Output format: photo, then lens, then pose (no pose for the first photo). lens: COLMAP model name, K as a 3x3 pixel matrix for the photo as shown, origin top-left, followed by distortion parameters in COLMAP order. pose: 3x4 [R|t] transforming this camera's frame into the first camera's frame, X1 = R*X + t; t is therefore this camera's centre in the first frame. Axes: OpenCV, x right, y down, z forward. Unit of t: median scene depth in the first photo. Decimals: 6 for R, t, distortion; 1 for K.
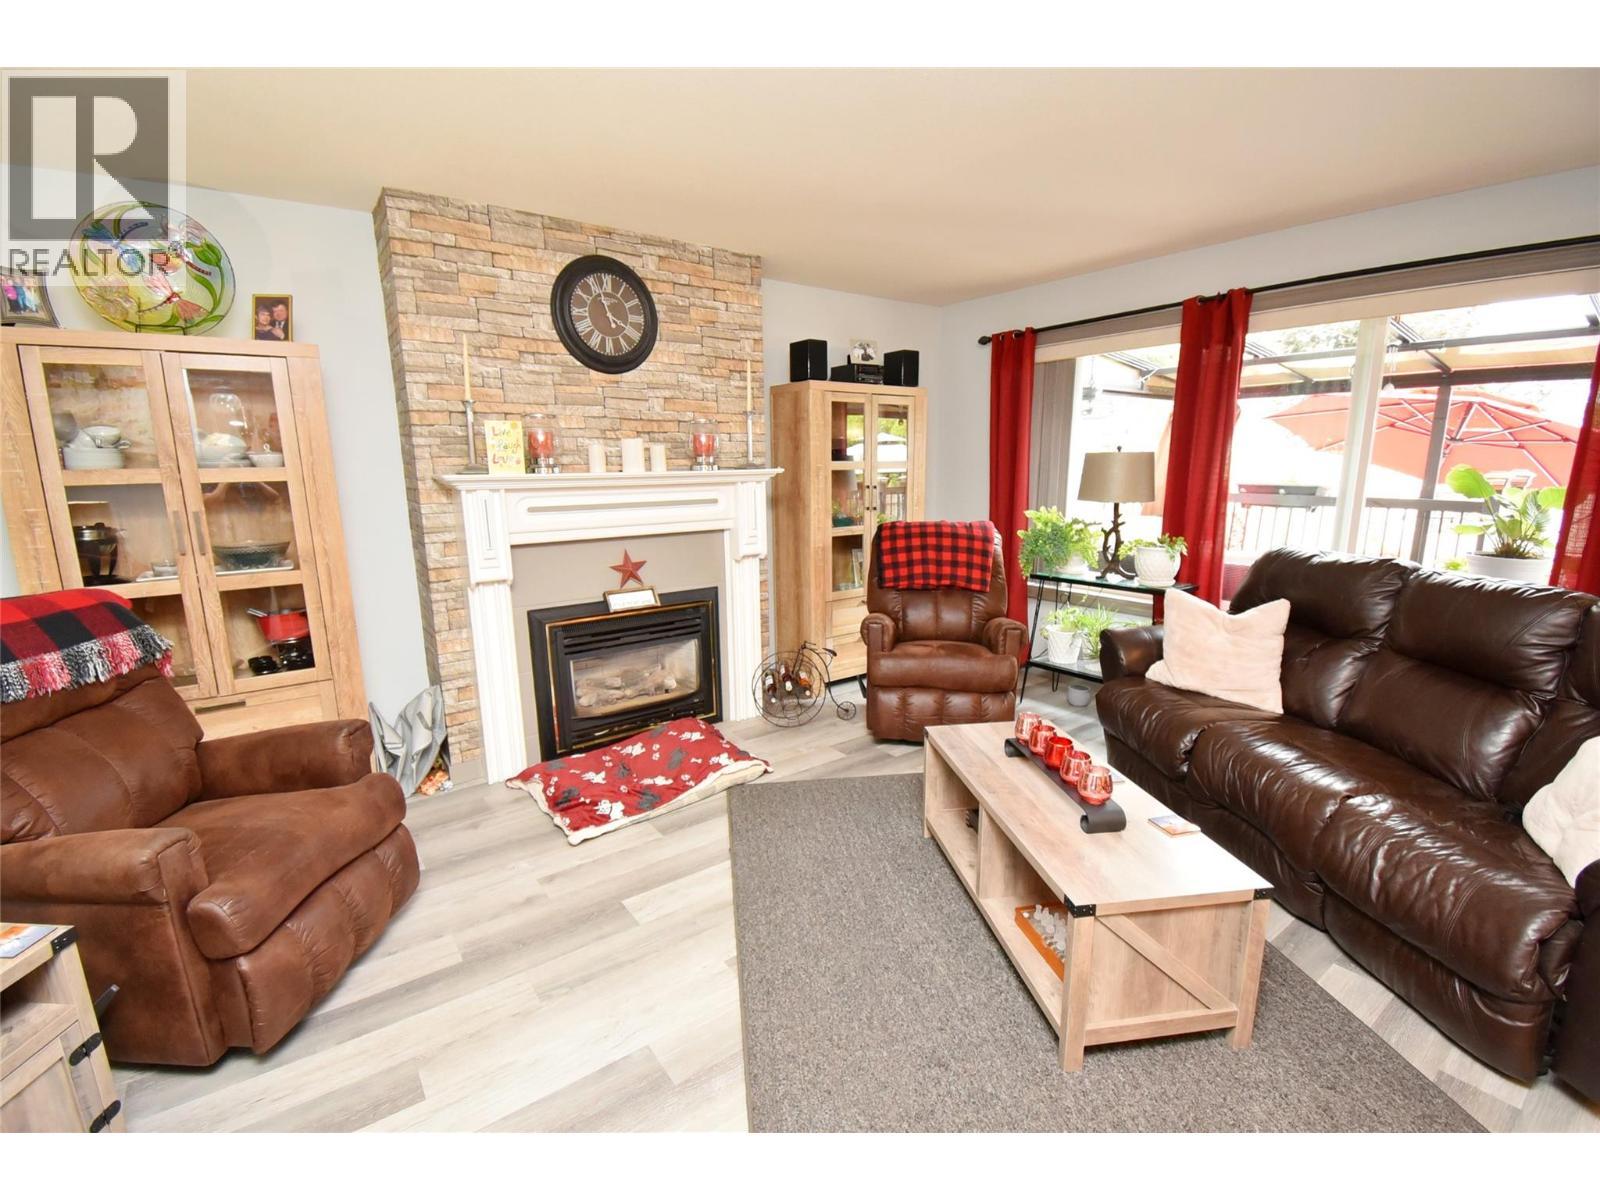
lens RADIAL K [[719.1, 0, 804.9], [0, 719.1, 611.0], [0, 0, 1]] dist [0.021530, -0.026728]
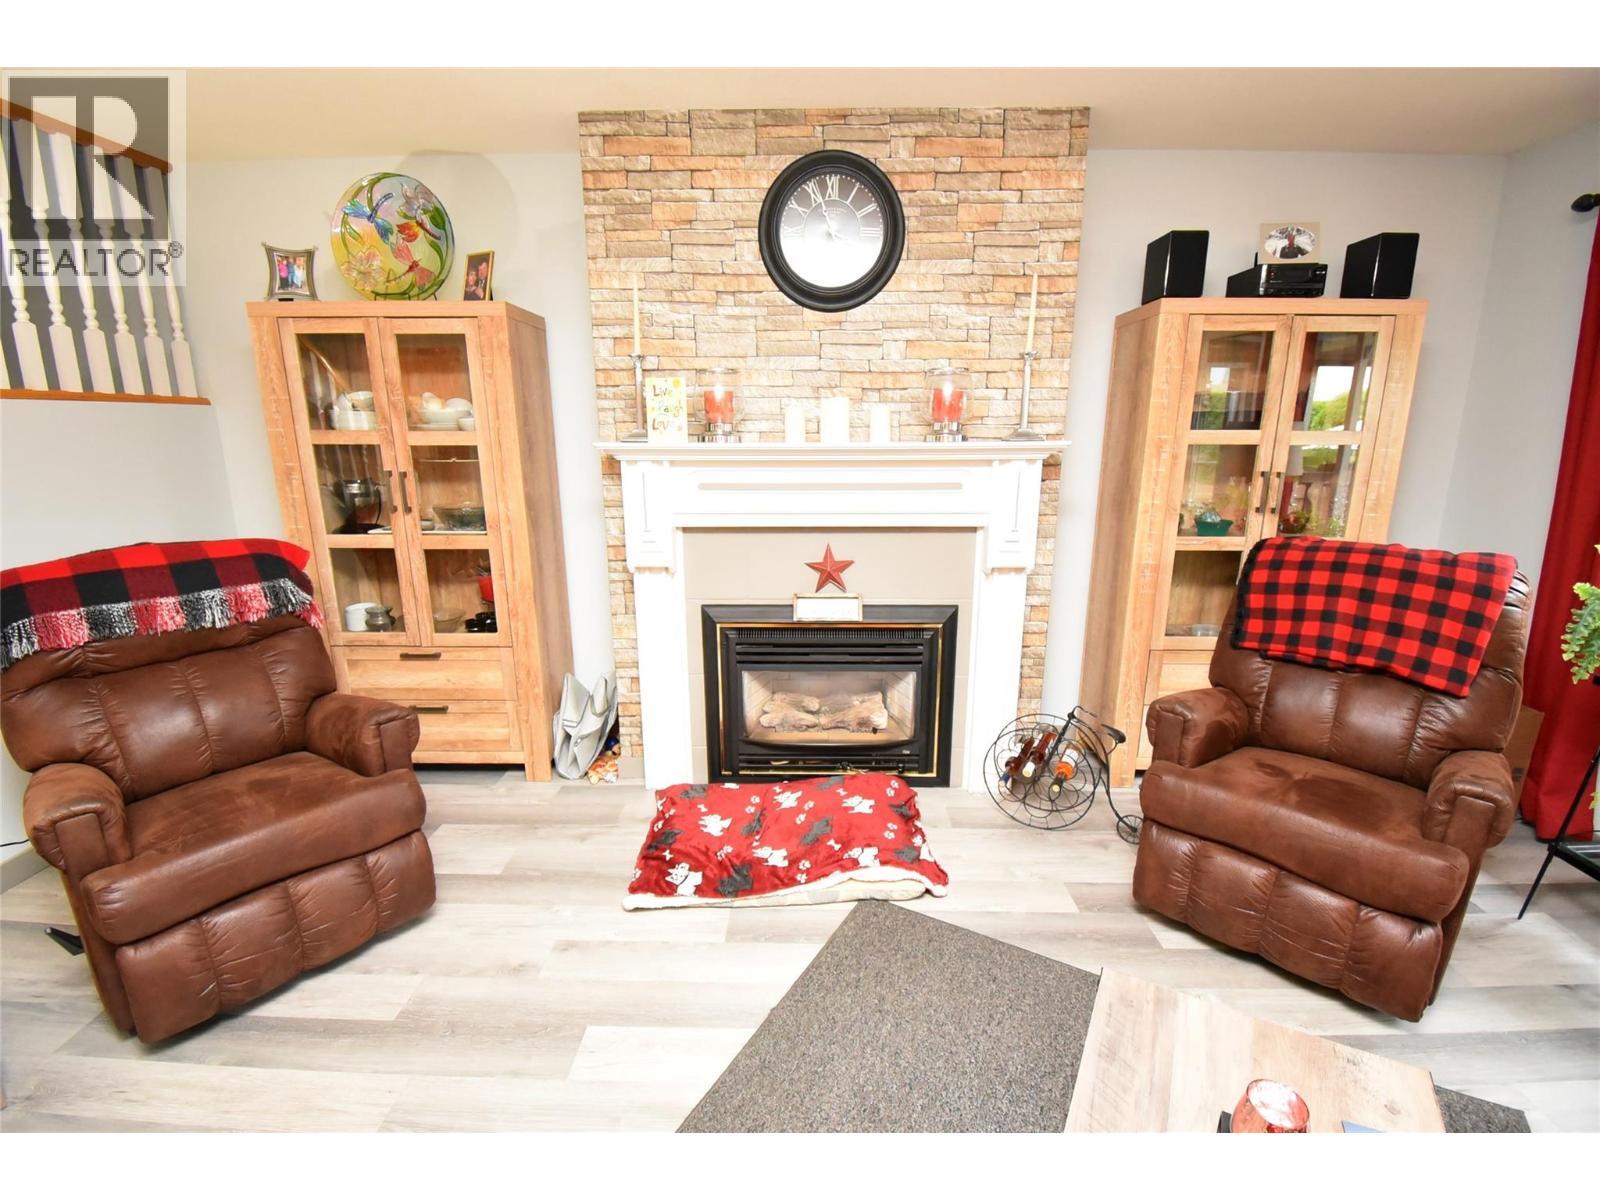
lens RADIAL K [[719.1, 0, 804.9], [0, 719.1, 611.0], [0, 0, 1]] dist [0.021530, -0.026728]
pose [[0.789522, 0.156863, -0.593337, 0.217285], [-0.132063, 0.987559, 0.085356, -0.081869], [0.599345, 0.010968, 0.800416, 0.392954]]
